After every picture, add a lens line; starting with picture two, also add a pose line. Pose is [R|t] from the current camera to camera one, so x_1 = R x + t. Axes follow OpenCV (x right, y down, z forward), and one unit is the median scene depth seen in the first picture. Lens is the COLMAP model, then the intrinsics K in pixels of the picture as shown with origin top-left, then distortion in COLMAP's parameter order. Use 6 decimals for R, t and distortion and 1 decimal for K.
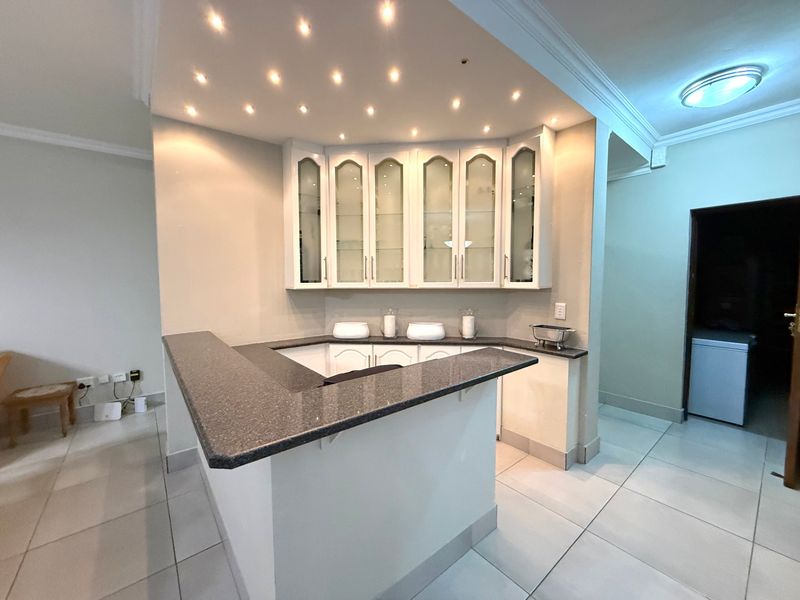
lens RADIAL K [[319.8, 0, 396.8], [0, 319.8, 297.5], [0, 0, 1]] dist [-0.006558, -0.000522]
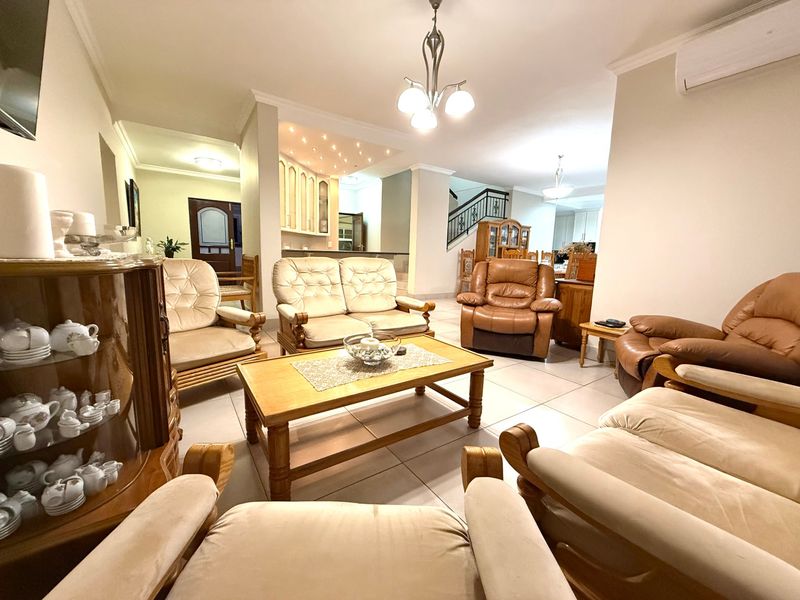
lens RADIAL K [[319.8, 0, 399.9], [0, 319.8, 298.9], [0, 0, 1]] dist [-0.006558, -0.000522]
pose [[0.076924, -0.141562, 0.986936, -2.071777], [0.043032, 0.989418, 0.138564, 0.138032], [-0.996108, 0.031811, 0.082201, 0.187679]]
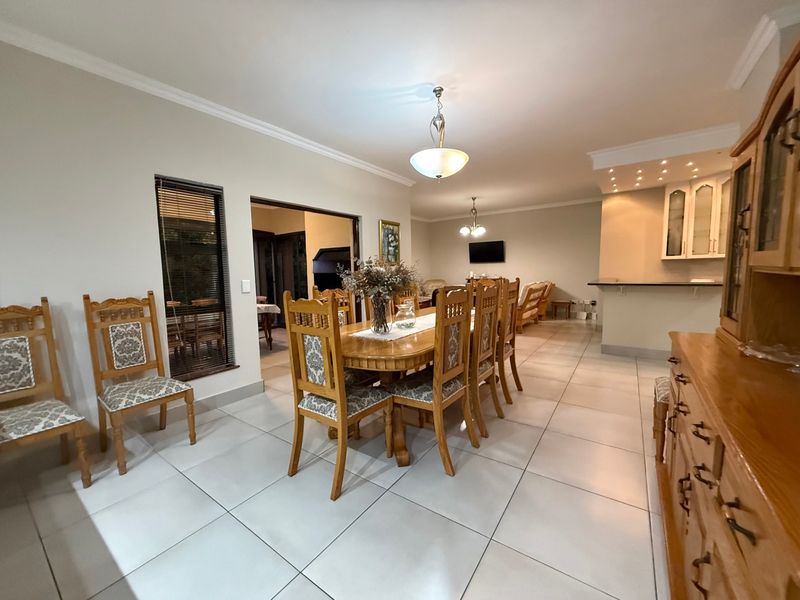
lens RADIAL K [[319.8, 0, 398.8], [0, 319.8, 302.2], [0, 0, 1]] dist [-0.006558, -0.000522]
pose [[0.258624, 0.096063, -0.961190, 1.146566], [-0.054944, 0.994895, 0.084648, 0.157522], [0.964414, 0.030920, 0.262582, -1.058194]]
